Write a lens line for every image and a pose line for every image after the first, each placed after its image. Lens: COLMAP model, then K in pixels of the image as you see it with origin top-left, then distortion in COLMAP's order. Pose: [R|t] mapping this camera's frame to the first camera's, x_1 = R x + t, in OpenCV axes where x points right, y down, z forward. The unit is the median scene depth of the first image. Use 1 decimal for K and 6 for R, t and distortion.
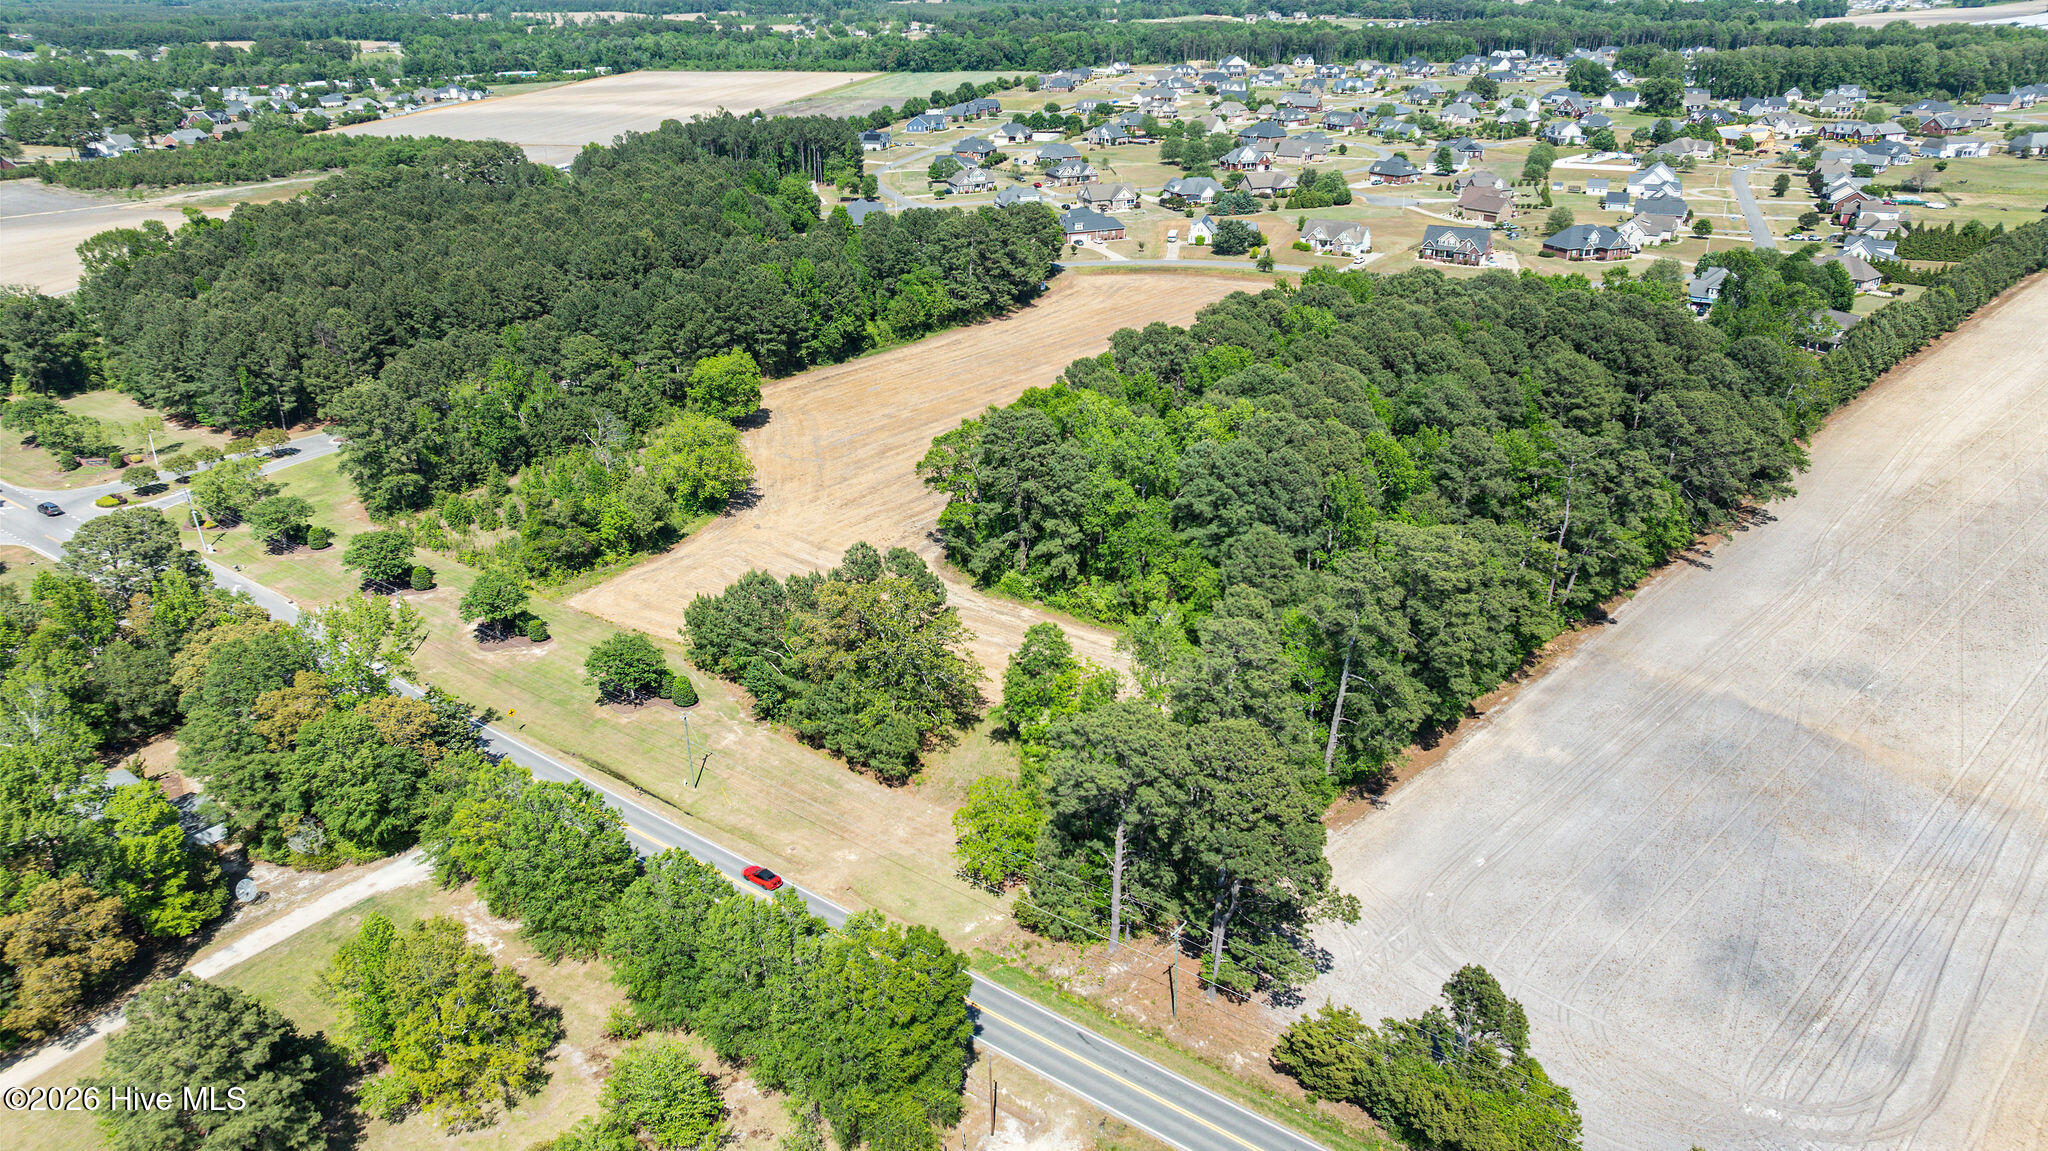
lens RADIAL K [[1446.1, 0, 1024.0], [0, 1446.1, 575.5], [0, 0, 1]] dist [-0.021145, 0.007261]
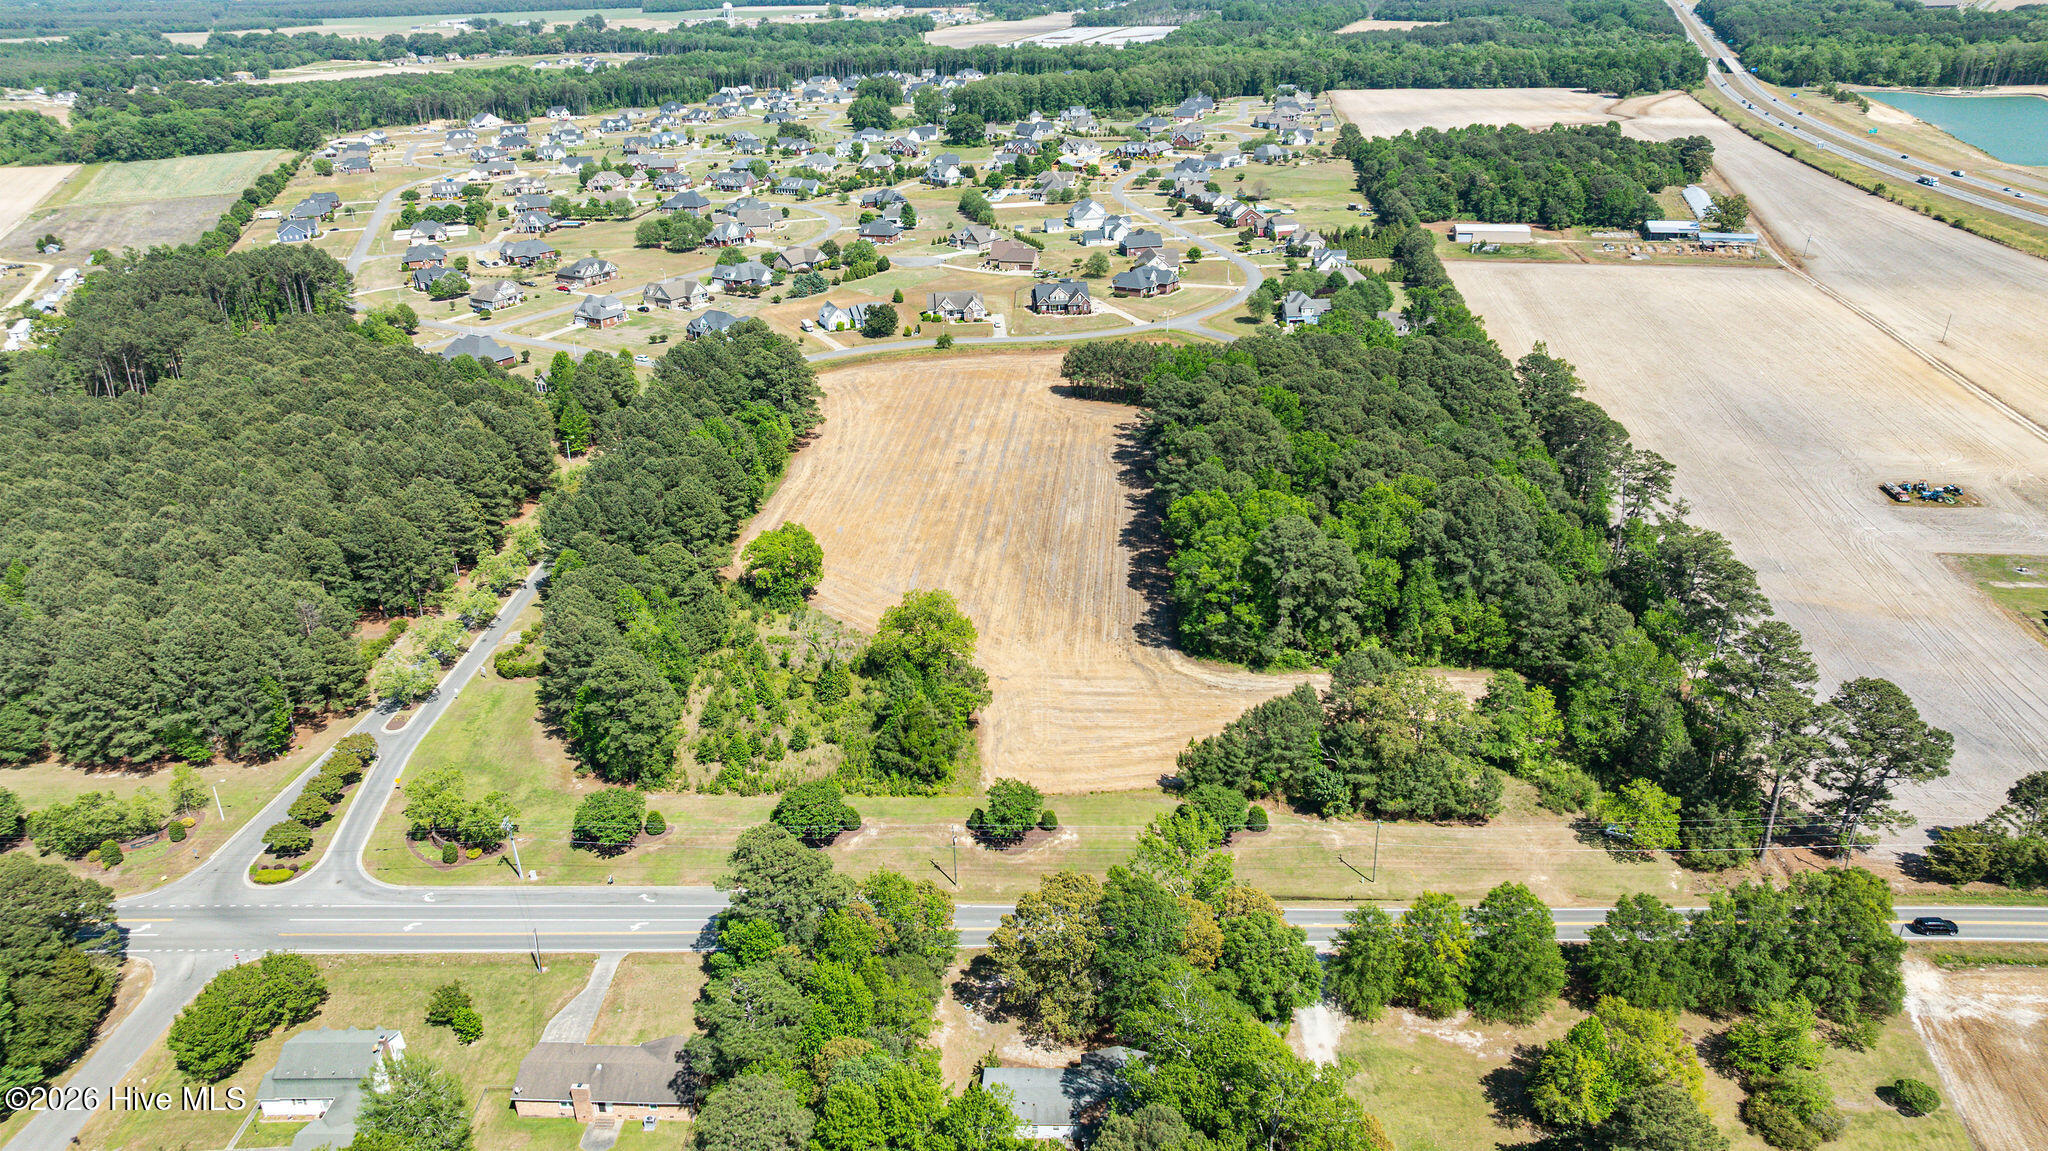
lens RADIAL K [[1446.1, 0, 1024.0], [0, 1446.1, 575.5], [0, 0, 1]] dist [-0.021145, 0.007261]
pose [[0.811836, -0.242929, 0.530950, -0.635050], [0.245641, 0.967052, 0.066871, -0.154335], [-0.529700, 0.076135, 0.844761, 0.068861]]
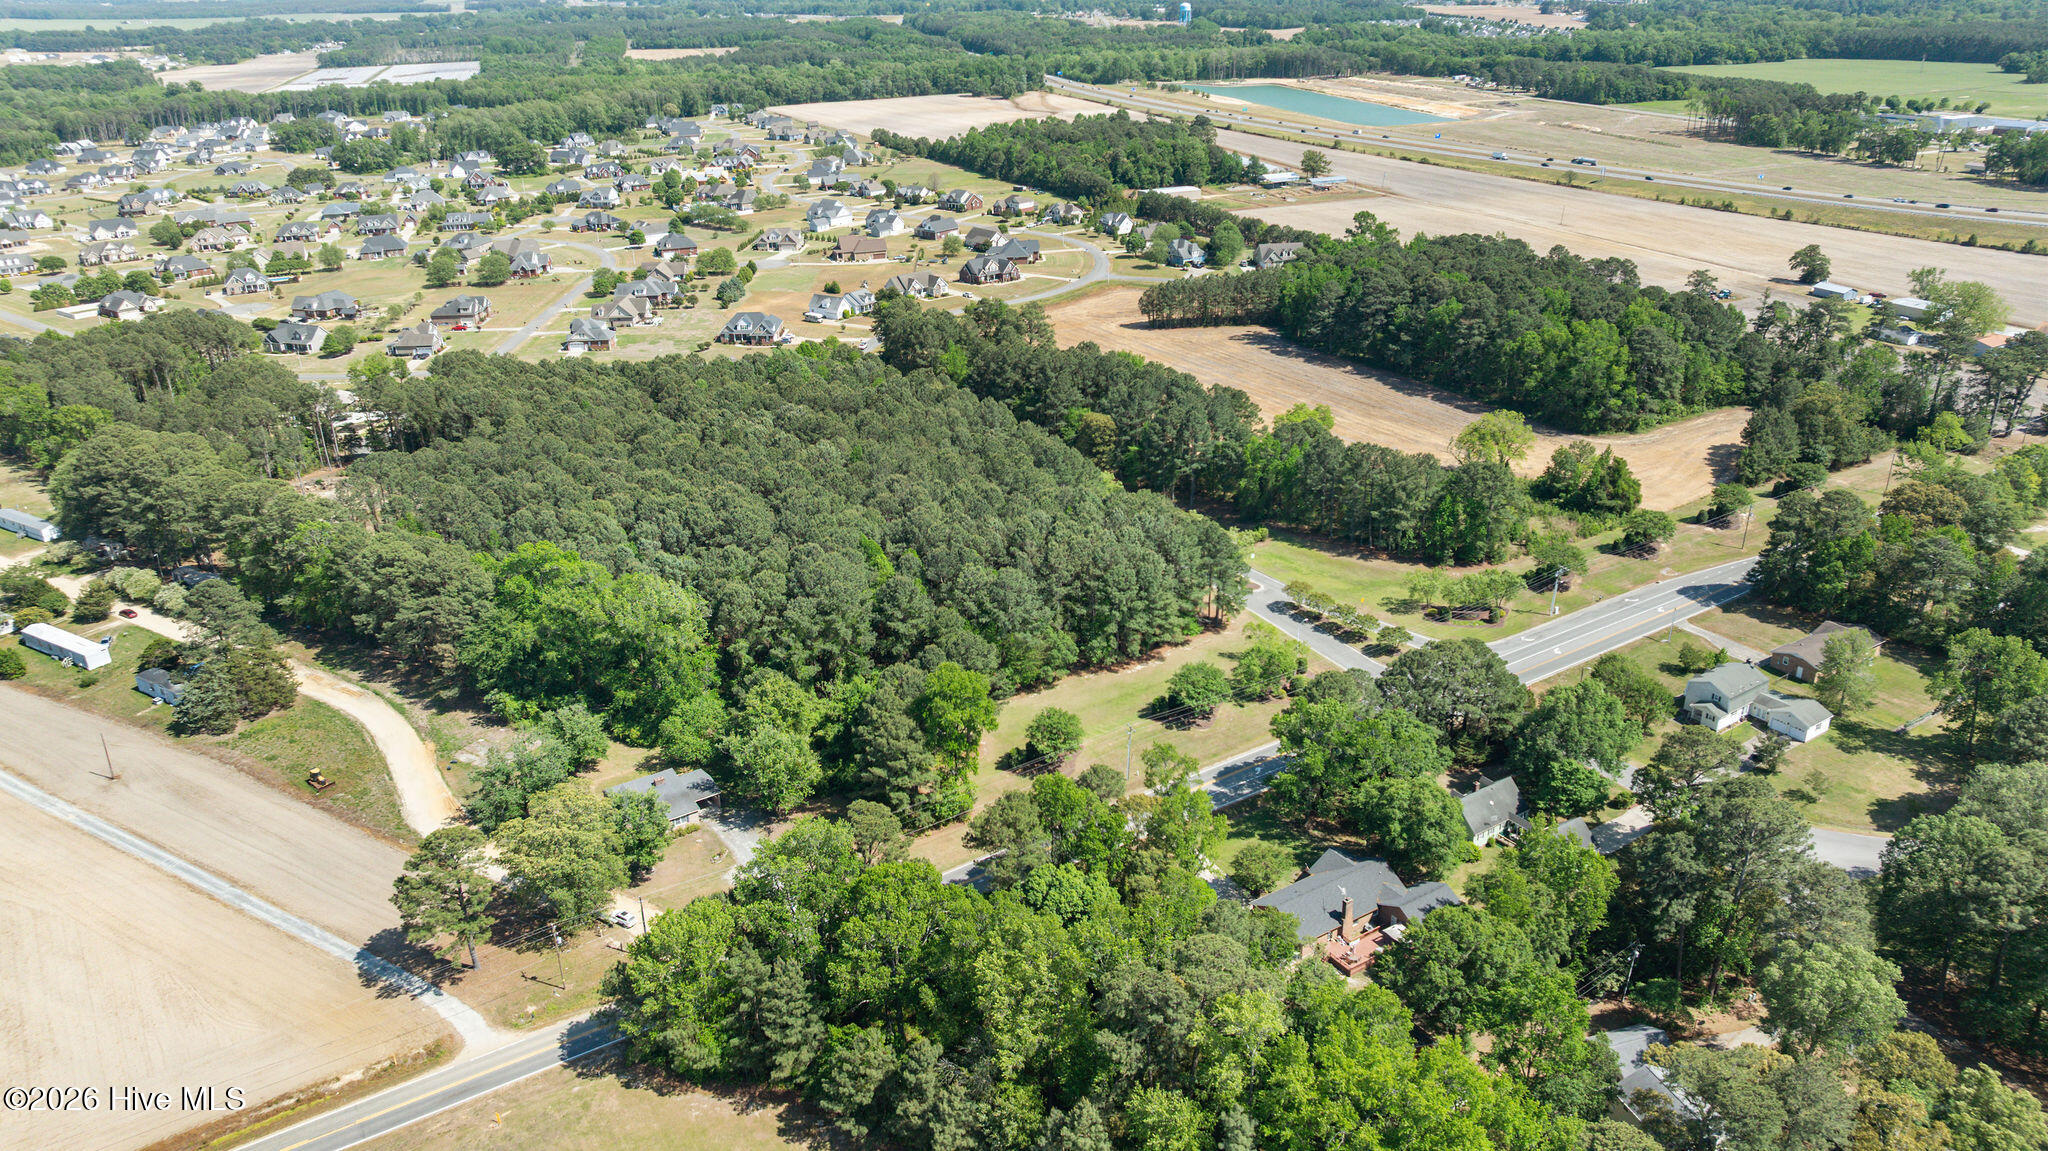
lens RADIAL K [[1446.1, 0, 1024.0], [0, 1446.1, 575.5], [0, 0, 1]] dist [-0.021145, 0.007261]
pose [[0.341051, -0.368906, 0.864634, -1.500049], [0.389862, 0.892457, 0.226997, -0.421005], [-0.855390, 0.259671, 0.448196, 0.700669]]
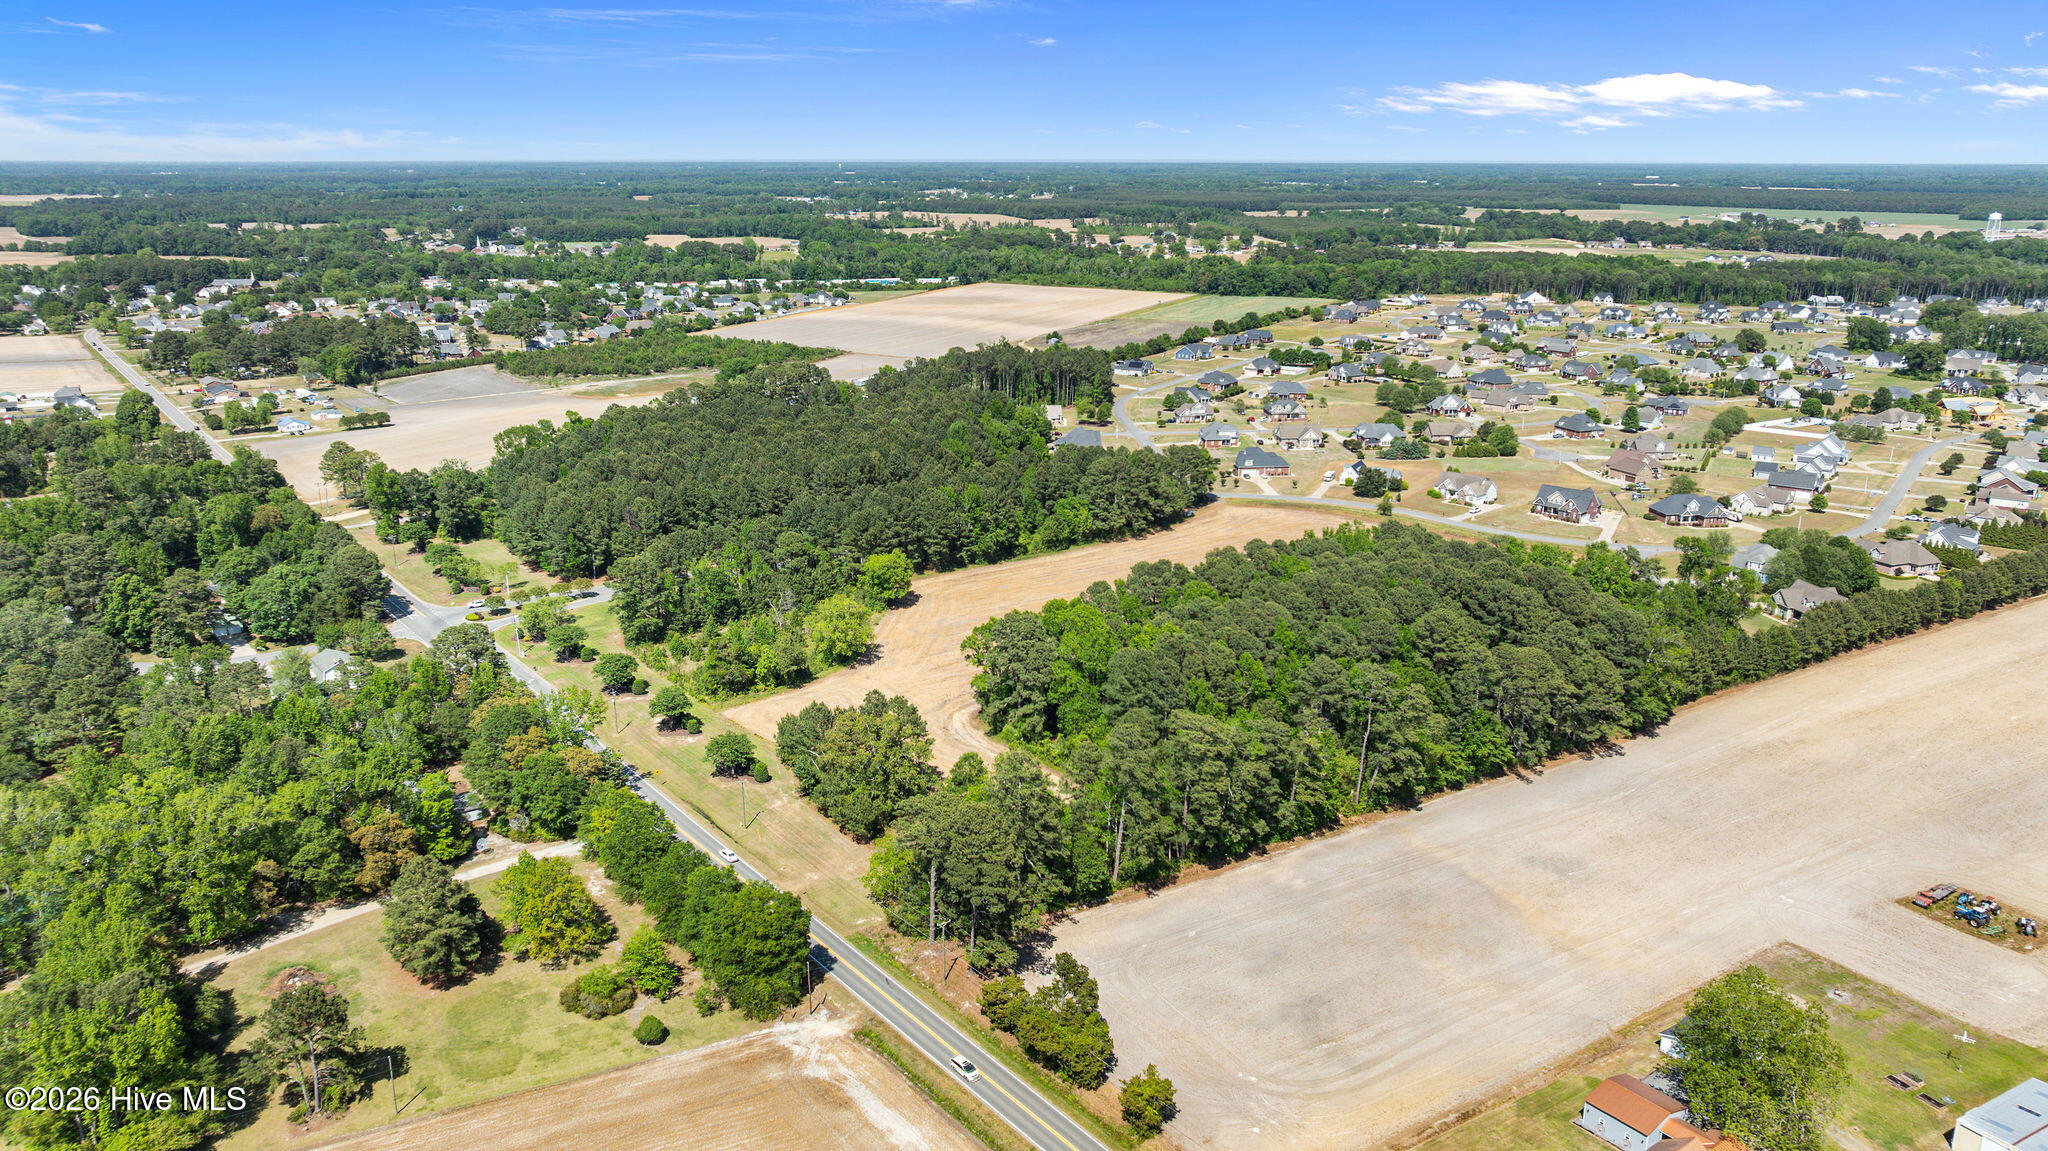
lens RADIAL K [[1464.8, 0, 1024.0], [0, 1464.8, 575.5], [0, 0, 1]] dist [0.015450, -0.105609]
pose [[0.966579, 0.086331, -0.241396, 0.269355], [-0.115656, 0.987173, -0.110057, 0.007310], [0.228799, 0.134297, 0.964166, -0.331817]]
